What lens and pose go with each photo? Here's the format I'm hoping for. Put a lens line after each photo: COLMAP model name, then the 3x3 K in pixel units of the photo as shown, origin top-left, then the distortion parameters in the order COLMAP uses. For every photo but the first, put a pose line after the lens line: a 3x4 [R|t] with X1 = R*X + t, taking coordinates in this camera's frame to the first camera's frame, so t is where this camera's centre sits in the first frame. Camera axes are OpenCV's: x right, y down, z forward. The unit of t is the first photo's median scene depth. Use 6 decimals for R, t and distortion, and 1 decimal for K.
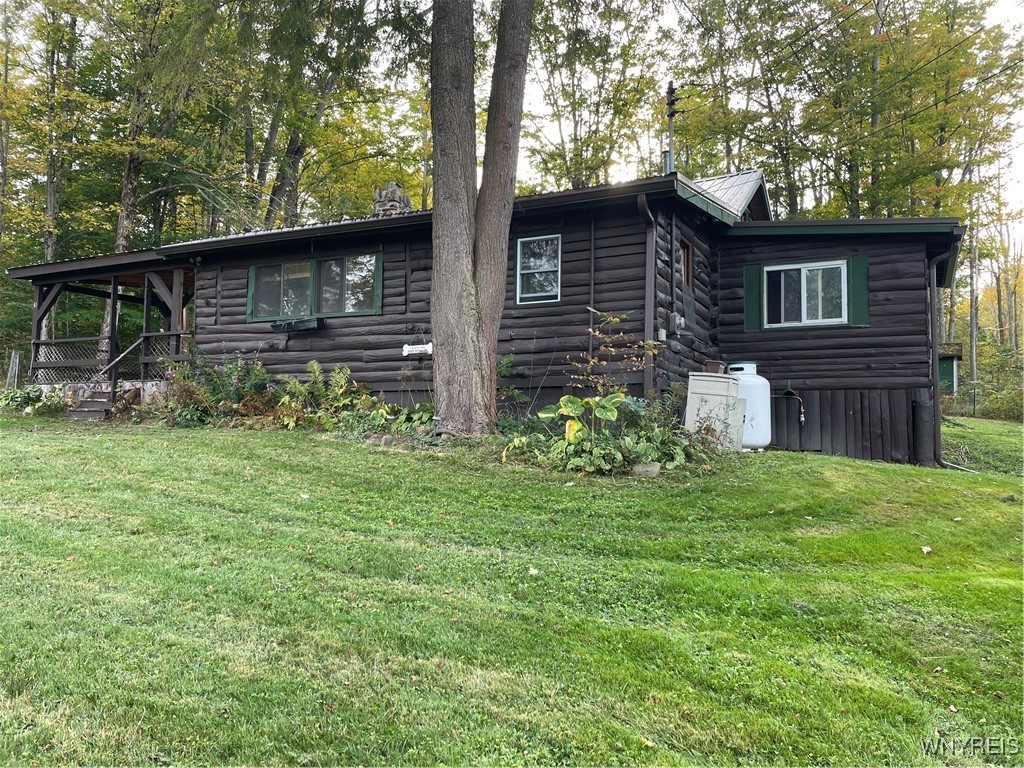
lens RADIAL K [[772.9, 0, 512.9], [0, 772.9, 385.8], [0, 0, 1]] dist [0.095843, -0.120997]
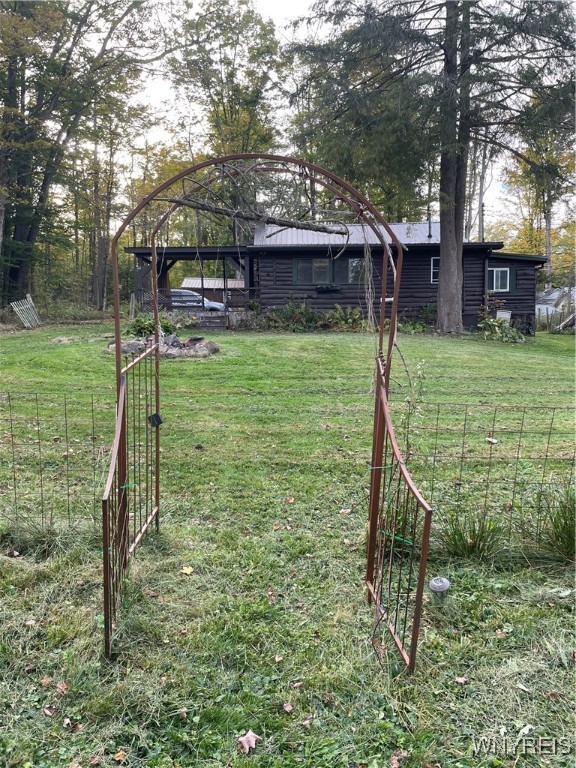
lens RADIAL K [[579.6, 0, 286.4], [0, 579.6, 382.6], [0, 0, 1]] dist [0.095843, -0.120997]
pose [[0.883301, -0.054527, 0.465625, -1.224891], [-0.003829, 0.992341, 0.123471, -0.012994], [-0.468791, -0.110845, 0.876326, -0.470222]]
